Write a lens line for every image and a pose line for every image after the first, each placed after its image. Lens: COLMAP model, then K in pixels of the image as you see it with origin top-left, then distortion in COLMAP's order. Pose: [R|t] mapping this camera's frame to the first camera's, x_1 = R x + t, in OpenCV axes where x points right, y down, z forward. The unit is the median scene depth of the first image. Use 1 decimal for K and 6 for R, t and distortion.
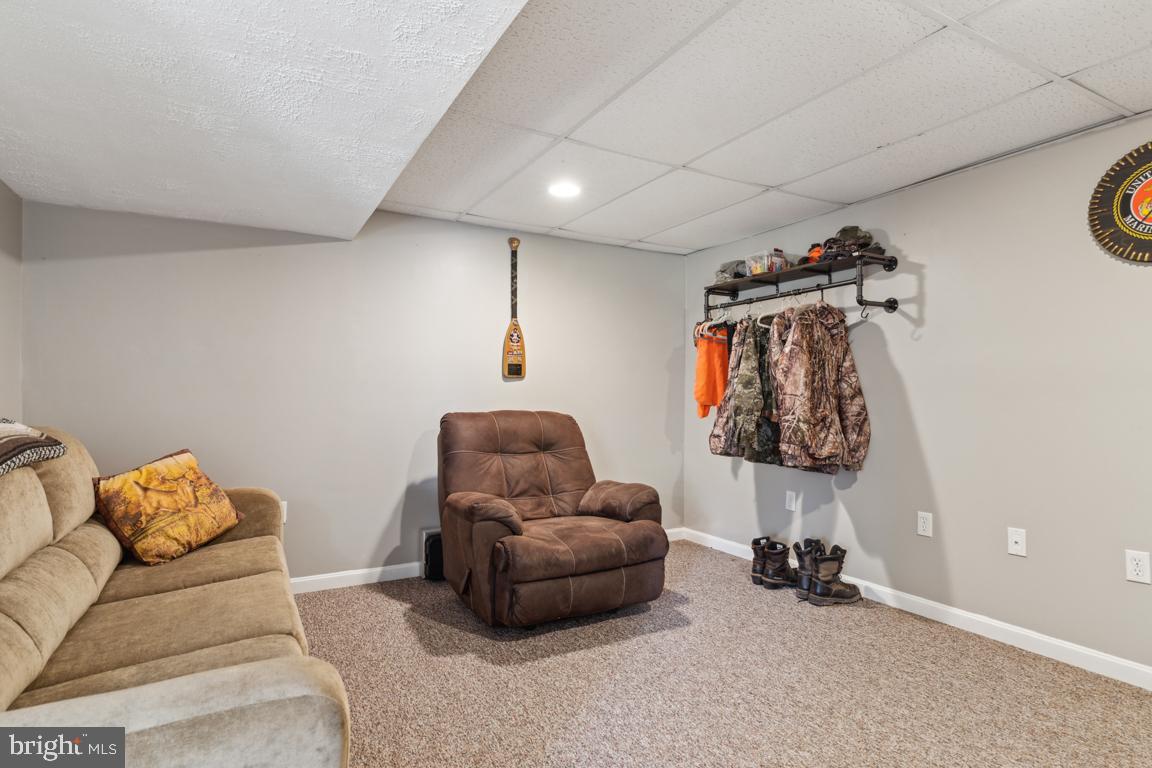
lens RADIAL K [[598.7, 0, 571.4], [0, 598.7, 388.9], [0, 0, 1]] dist [-0.009705, -0.000482]
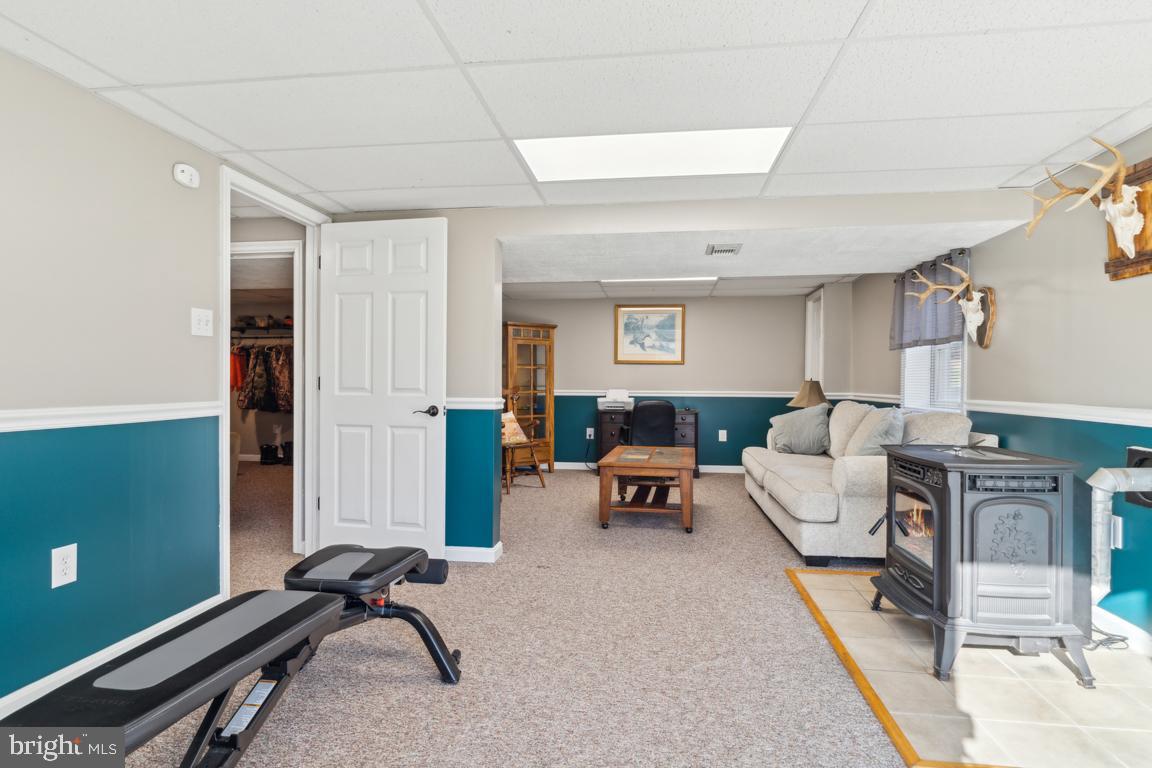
lens RADIAL K [[598.7, 0, 573.6], [0, 598.7, 380.0], [0, 0, 1]] dist [-0.009705, -0.000482]
pose [[0.599774, -0.002573, 0.800165, -0.813000], [-0.006790, 0.999942, 0.008305, -0.021564], [-0.800141, -0.010415, 0.599722, -1.327072]]
